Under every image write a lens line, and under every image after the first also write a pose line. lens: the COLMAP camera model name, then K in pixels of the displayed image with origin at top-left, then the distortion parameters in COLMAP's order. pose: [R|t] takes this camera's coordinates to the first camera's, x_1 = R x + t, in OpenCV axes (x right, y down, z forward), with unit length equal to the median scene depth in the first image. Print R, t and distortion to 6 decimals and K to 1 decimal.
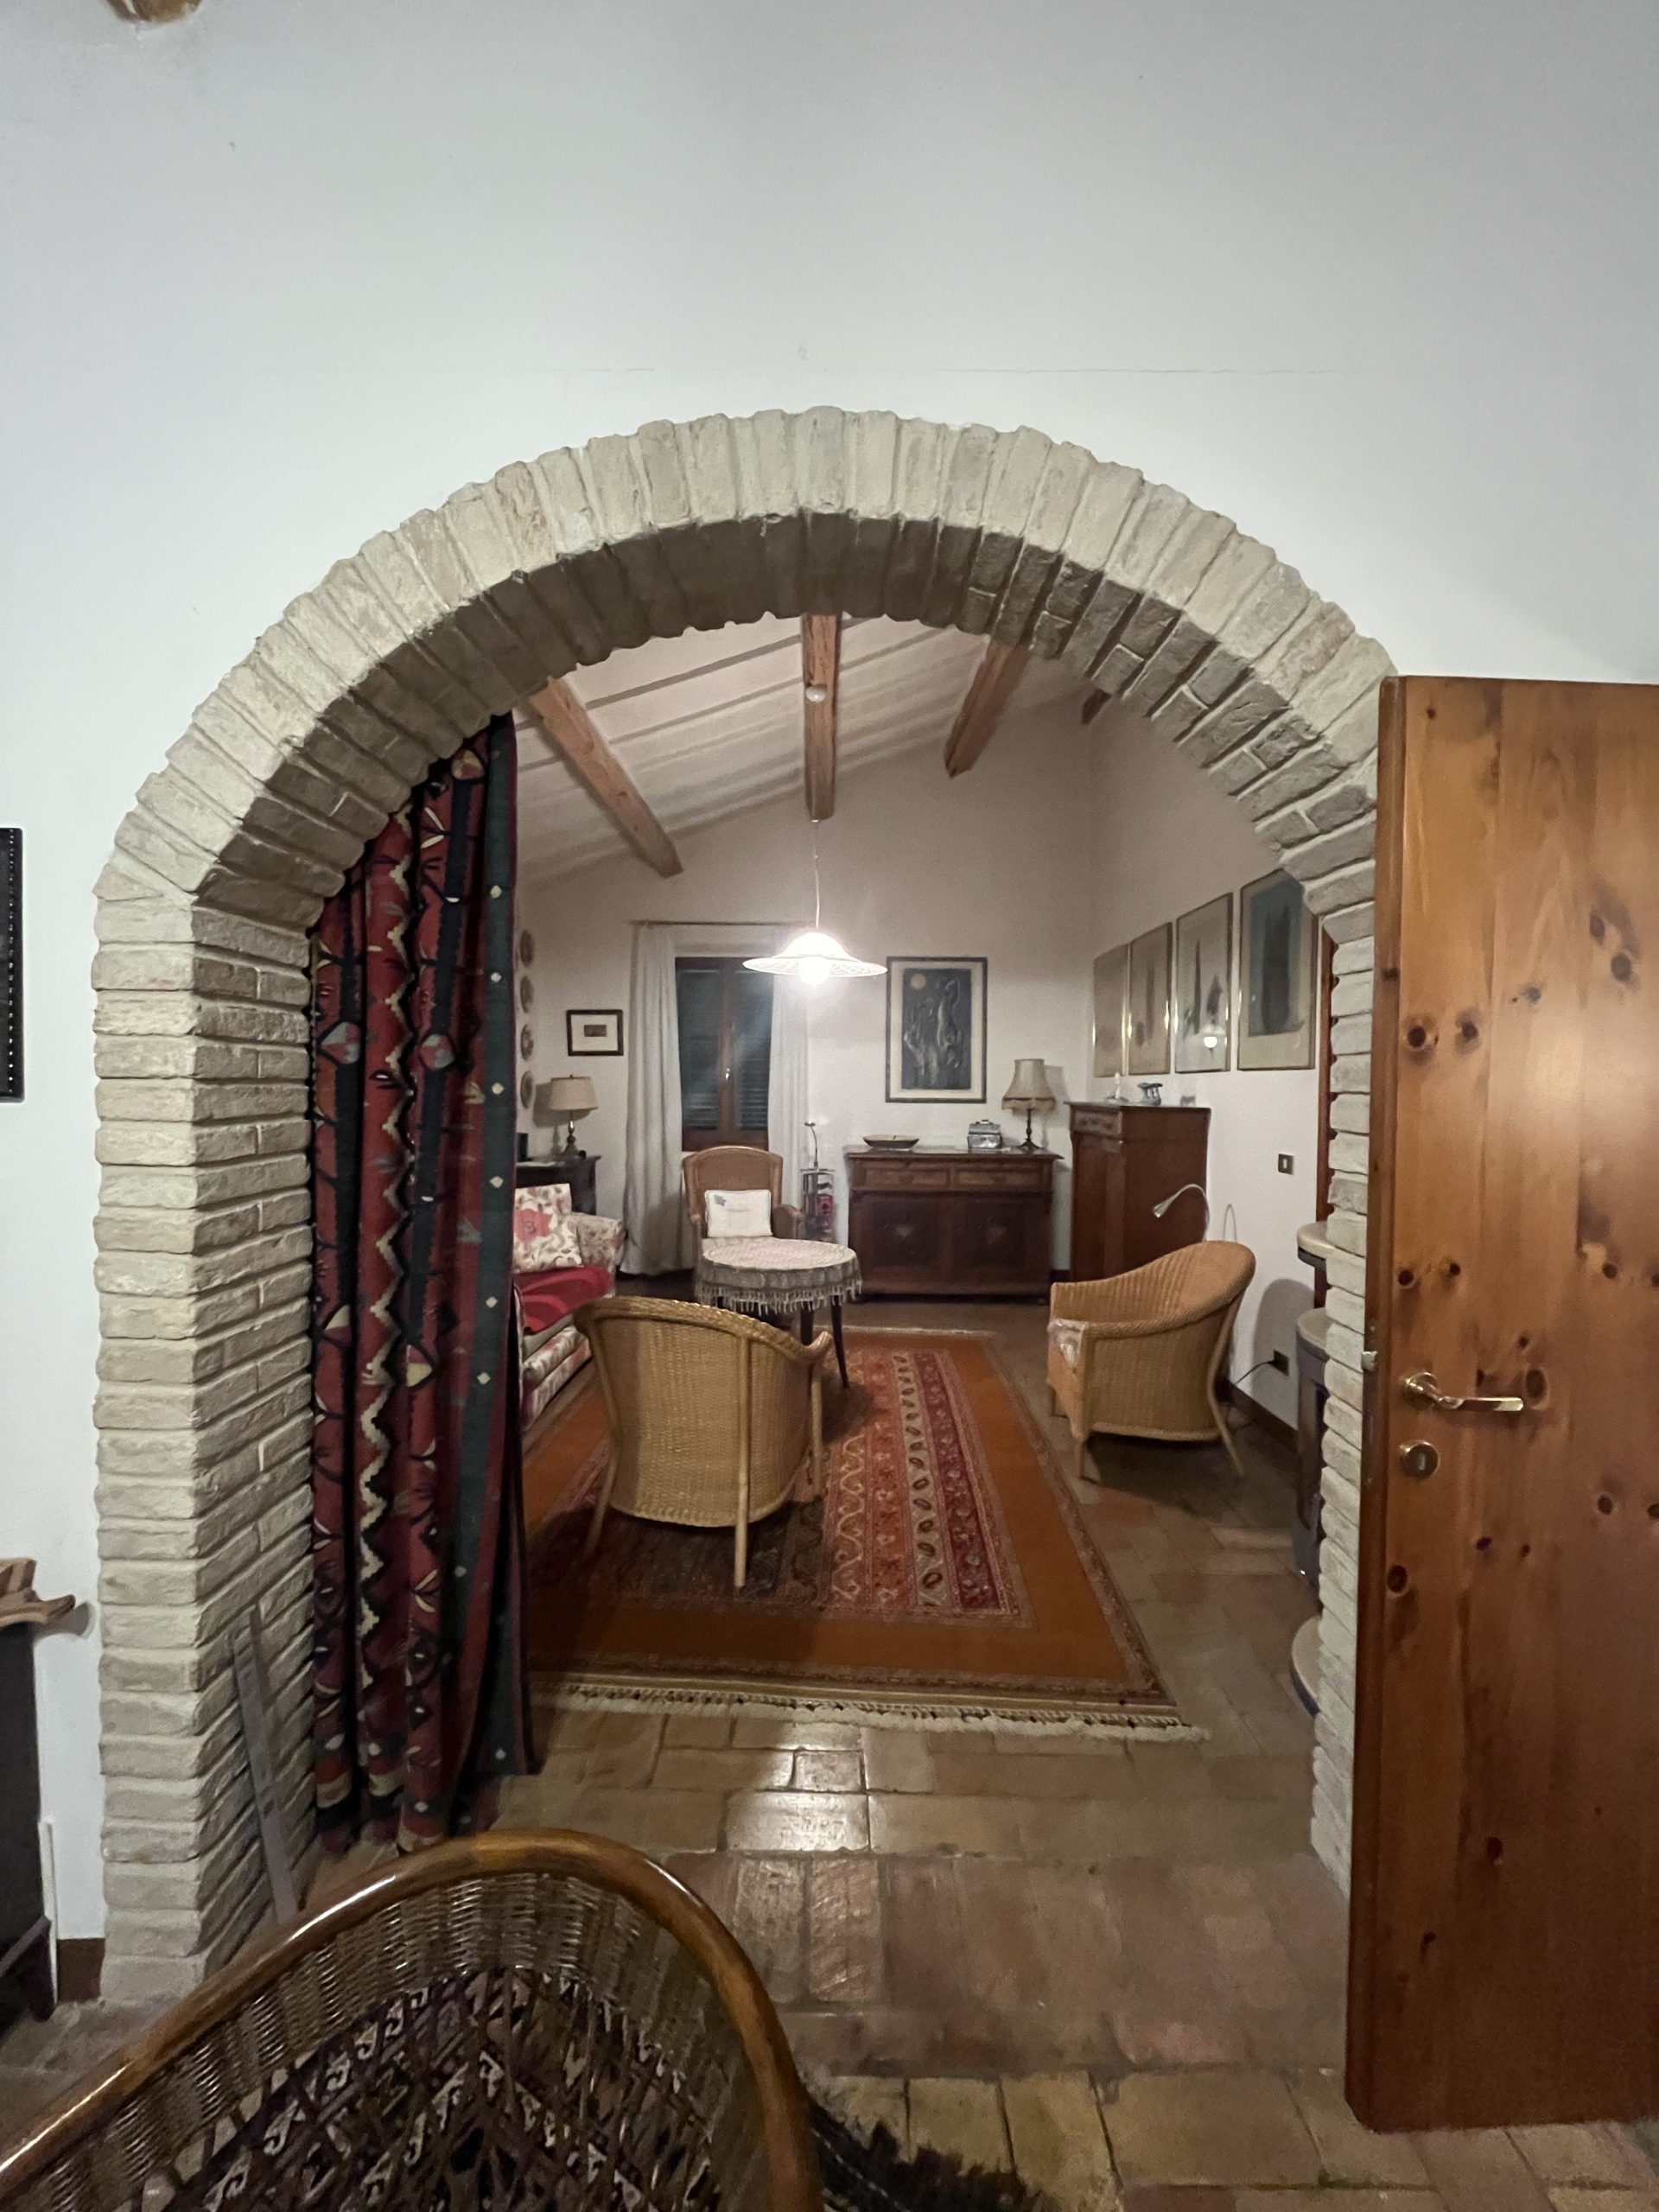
lens RADIAL K [[899.9, 0, 827.0], [0, 899.9, 1100.8], [0, 0, 1]] dist [-0.001372, -0.000009]
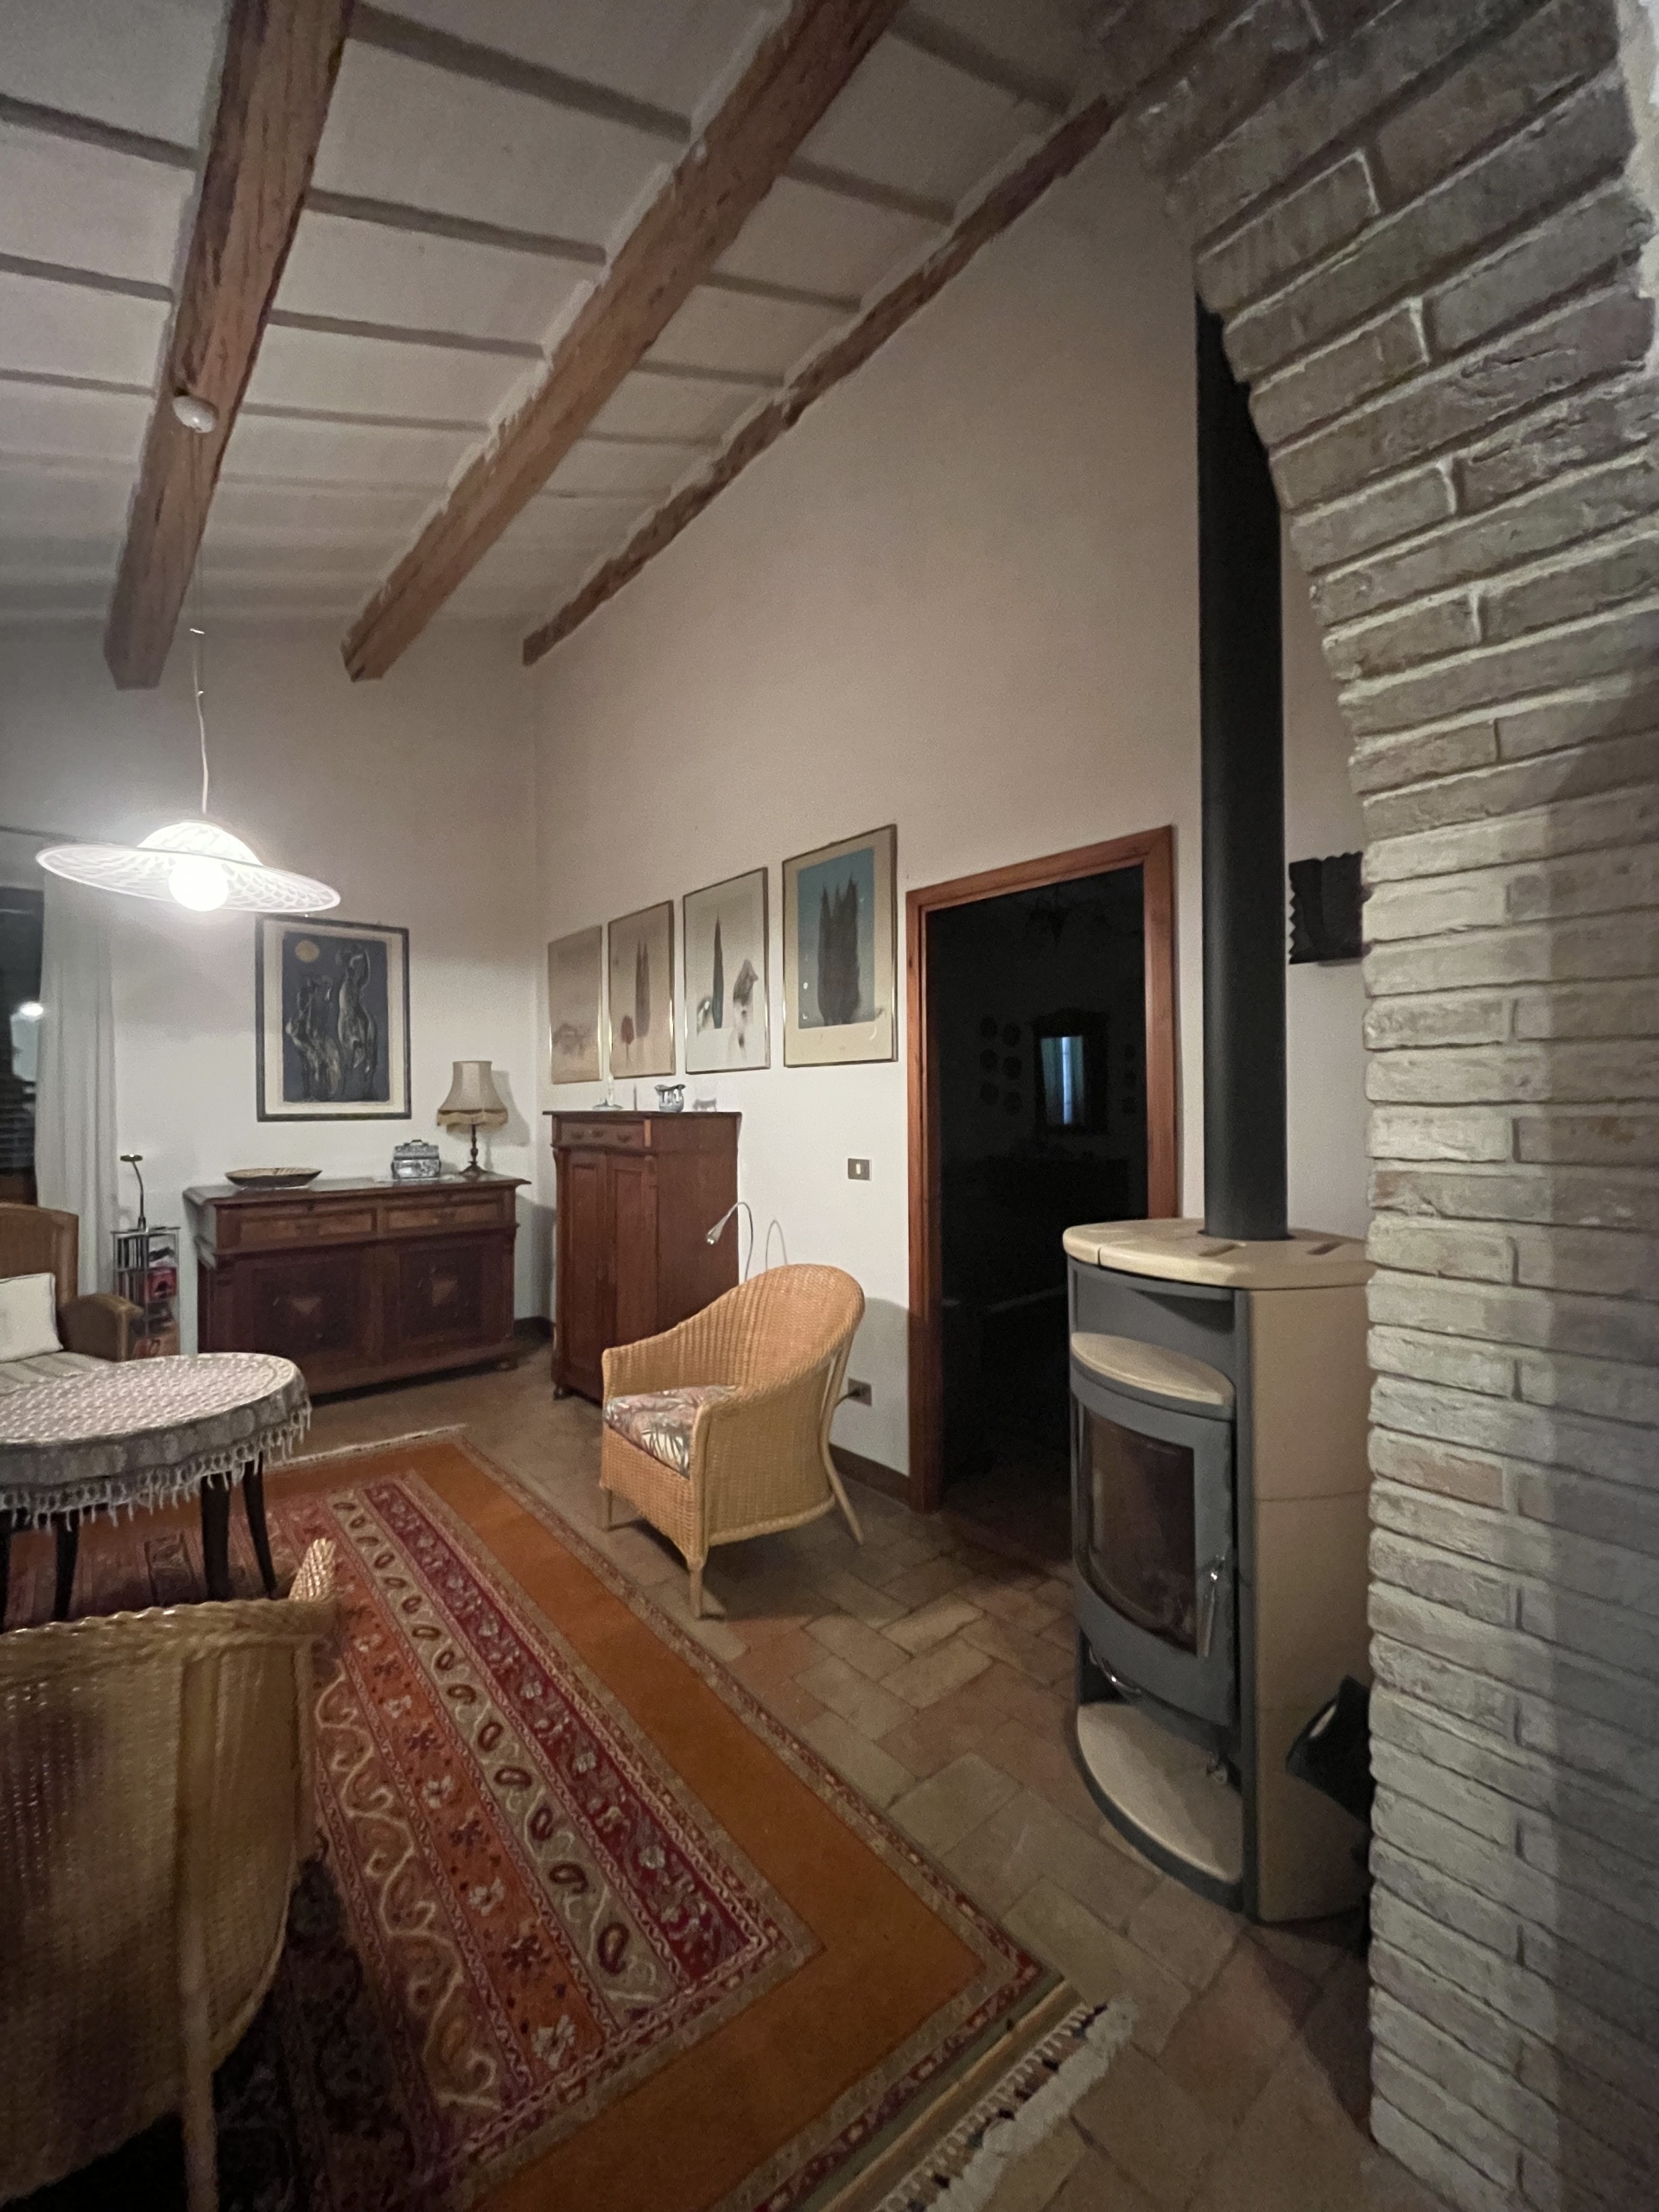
lens RADIAL K [[899.9, 0, 827.0], [0, 899.9, 1100.8], [0, 0, 1]] dist [-0.001372, -0.000009]
pose [[0.755031, -0.012959, 0.655561, -0.071796], [0.028205, 0.999521, -0.012727, 0.009113], [-0.655082, 0.028099, 0.755035, 0.240692]]
